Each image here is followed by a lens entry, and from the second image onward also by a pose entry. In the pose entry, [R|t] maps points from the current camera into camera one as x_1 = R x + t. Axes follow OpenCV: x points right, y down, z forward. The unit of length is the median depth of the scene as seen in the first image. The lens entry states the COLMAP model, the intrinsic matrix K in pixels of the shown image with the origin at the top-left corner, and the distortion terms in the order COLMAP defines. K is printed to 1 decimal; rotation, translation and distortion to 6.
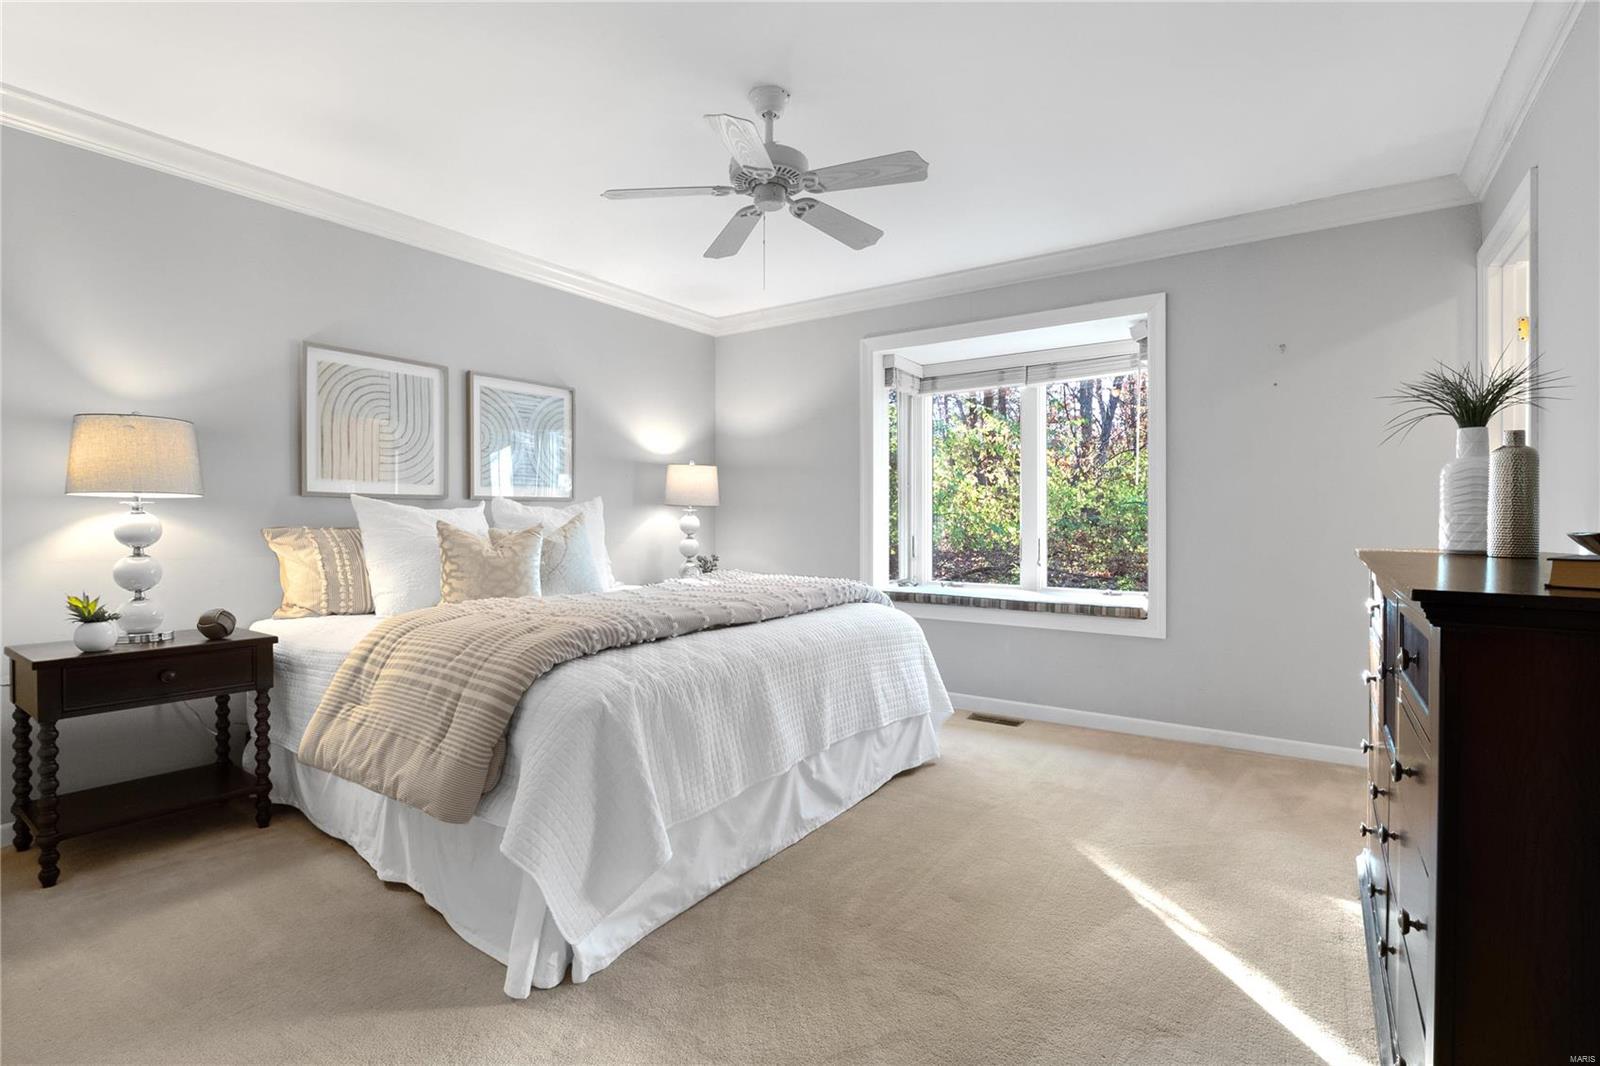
lens RADIAL K [[755.9, 0, 785.5], [0, 755.9, 525.9], [0, 0, 1]] dist [-0.002961, -0.003937]
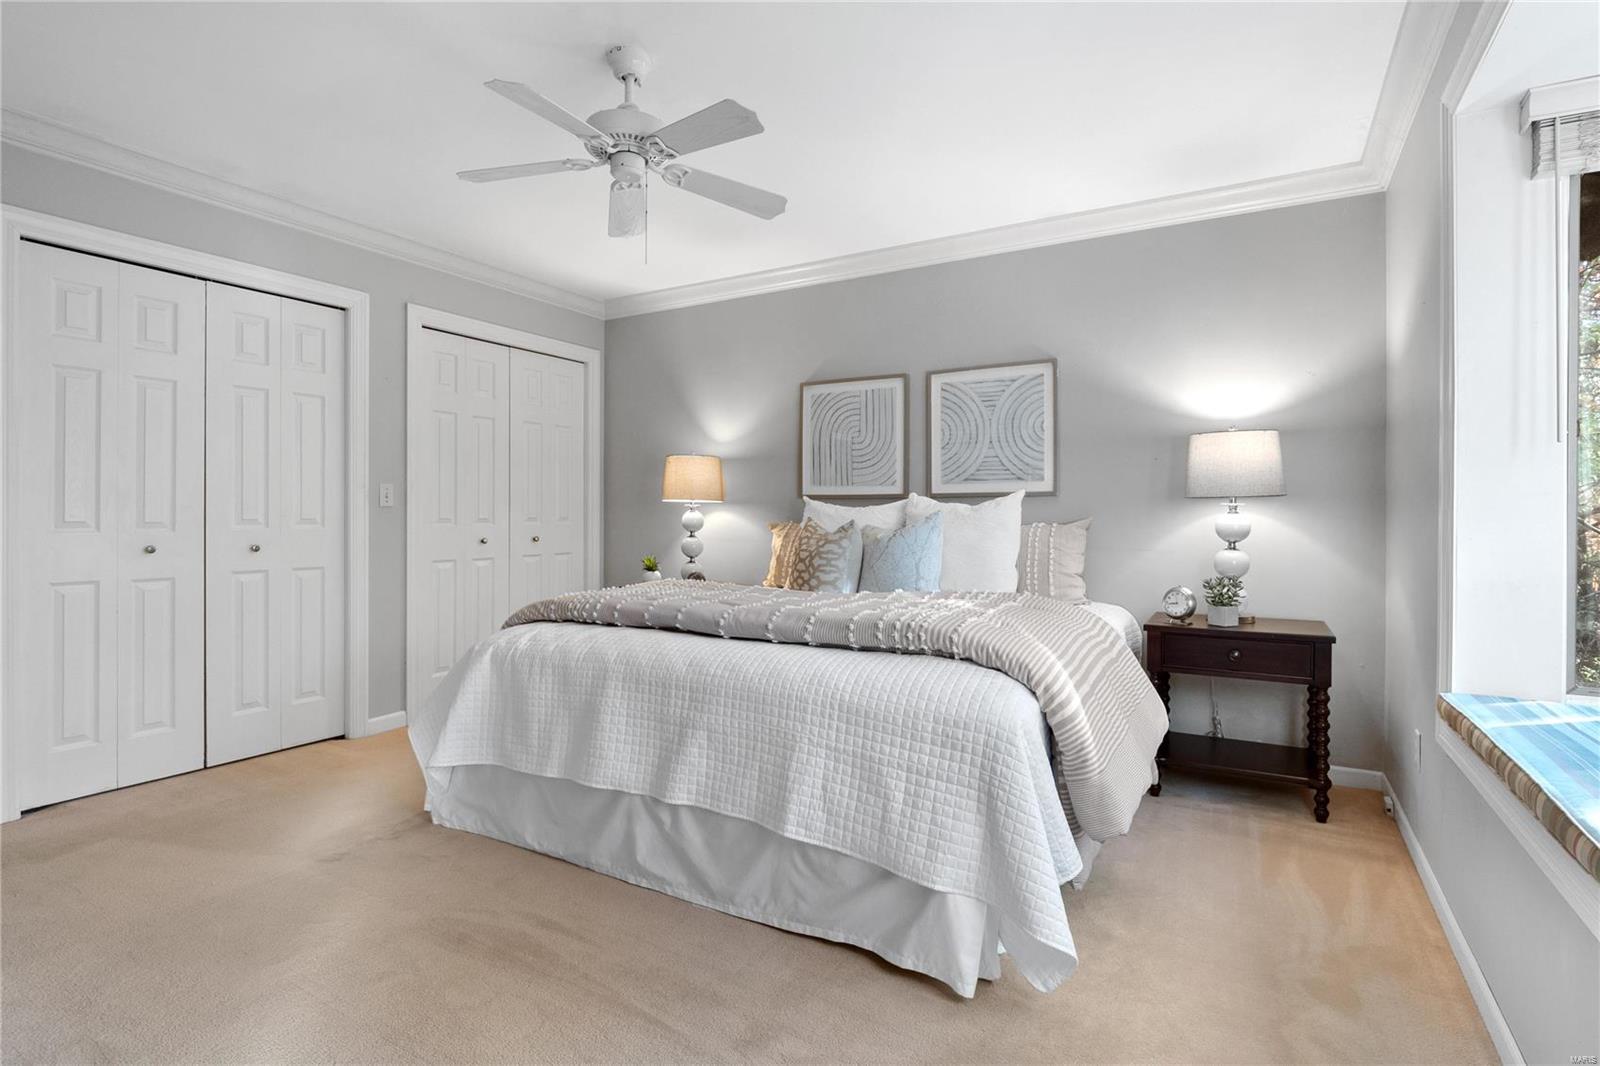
lens RADIAL K [[755.9, 0, 790.7], [0, 755.9, 524.4], [0, 0, 1]] dist [-0.002961, -0.003937]
pose [[0.091335, 0.012438, -0.995743, 0.660815], [-0.012383, 0.999859, 0.011353, -0.007788], [0.995743, 0.011294, 0.091477, 0.808149]]
